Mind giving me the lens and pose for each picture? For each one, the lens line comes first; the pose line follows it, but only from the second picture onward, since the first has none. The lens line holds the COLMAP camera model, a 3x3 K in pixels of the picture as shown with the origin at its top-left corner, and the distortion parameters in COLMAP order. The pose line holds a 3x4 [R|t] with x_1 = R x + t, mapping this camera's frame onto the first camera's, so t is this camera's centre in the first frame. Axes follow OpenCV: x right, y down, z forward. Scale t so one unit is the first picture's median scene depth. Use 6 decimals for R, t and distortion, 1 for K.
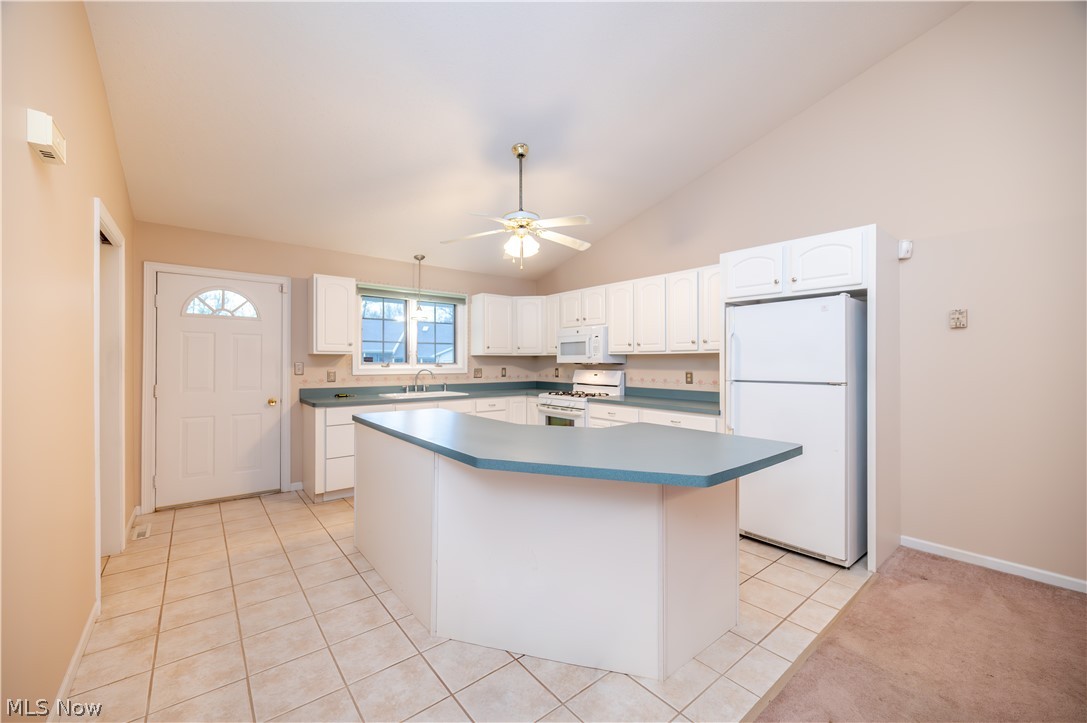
lens RADIAL K [[435.0, 0, 543.5], [0, 435.0, 361.5], [0, 0, 1]] dist [0.000408, 0.000008]
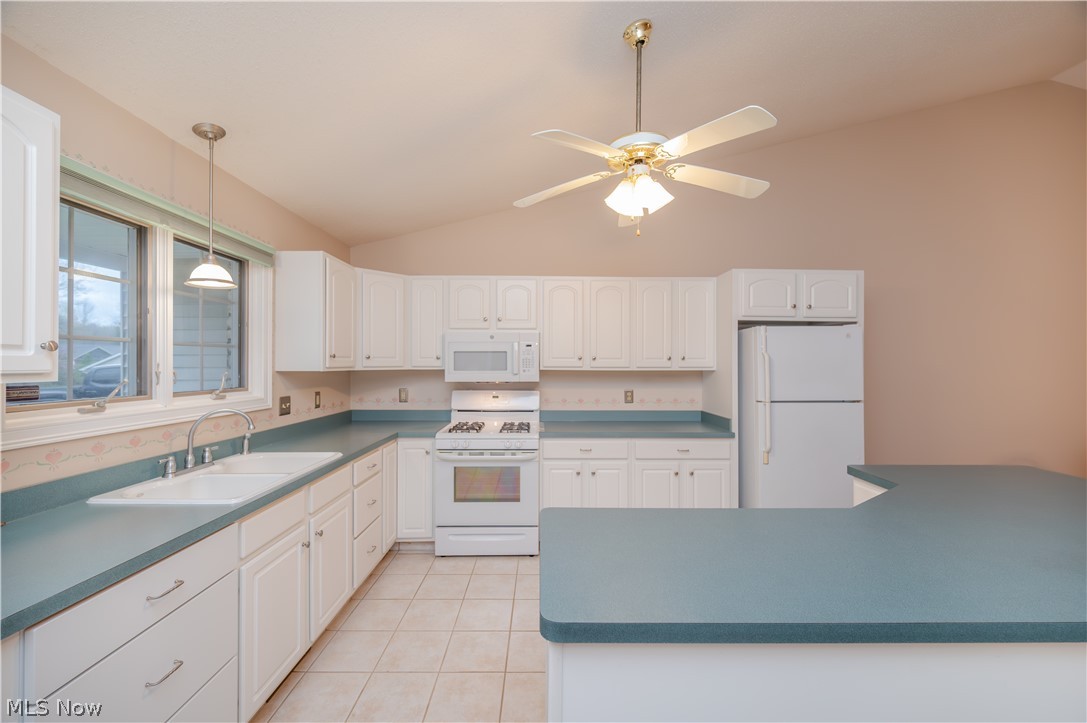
lens RADIAL K [[423.3, 0, 545.8], [0, 423.3, 359.5], [0, 0, 1]] dist [-0.001378, -0.000240]
pose [[0.628446, 0.009108, 0.777800, -0.396909], [-0.001564, 0.999944, -0.010445, -0.025774], [-0.777852, 0.005347, 0.628425, 0.519848]]
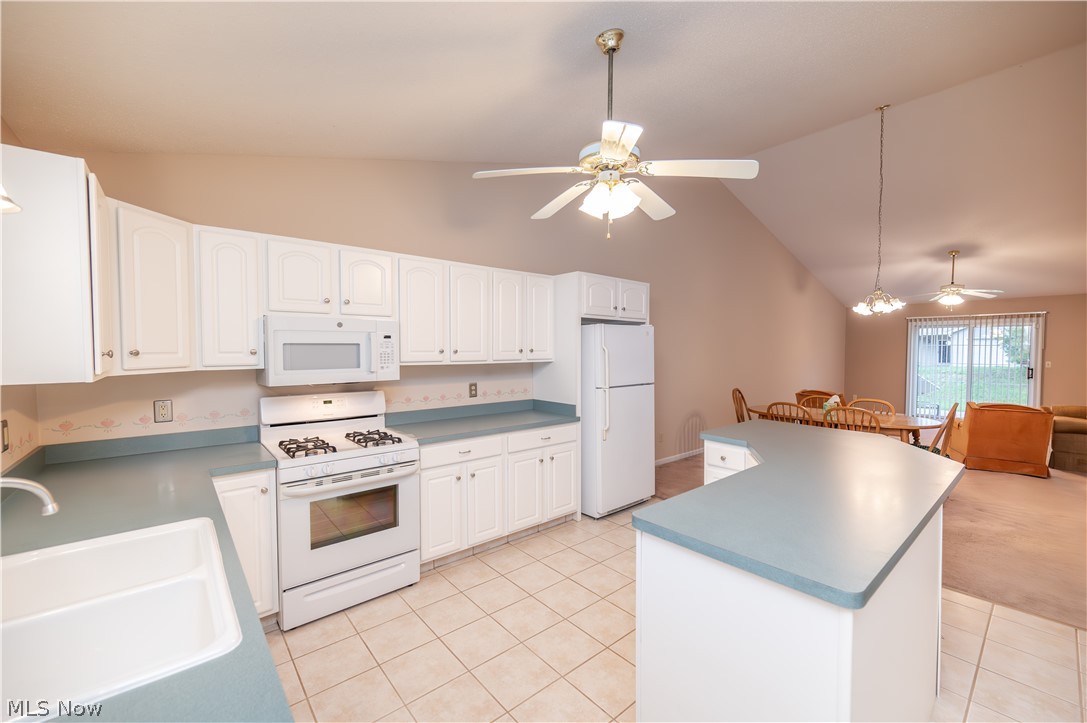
lens RADIAL K [[435.0, 0, 543.5], [0, 435.0, 361.5], [0, 0, 1]] dist [0.000408, 0.000008]
pose [[-0.011506, -0.030621, 0.999465, -0.462505], [0.000877, 0.999530, 0.030634, -0.040122], [-0.999933, 0.001229, -0.011474, 0.771581]]
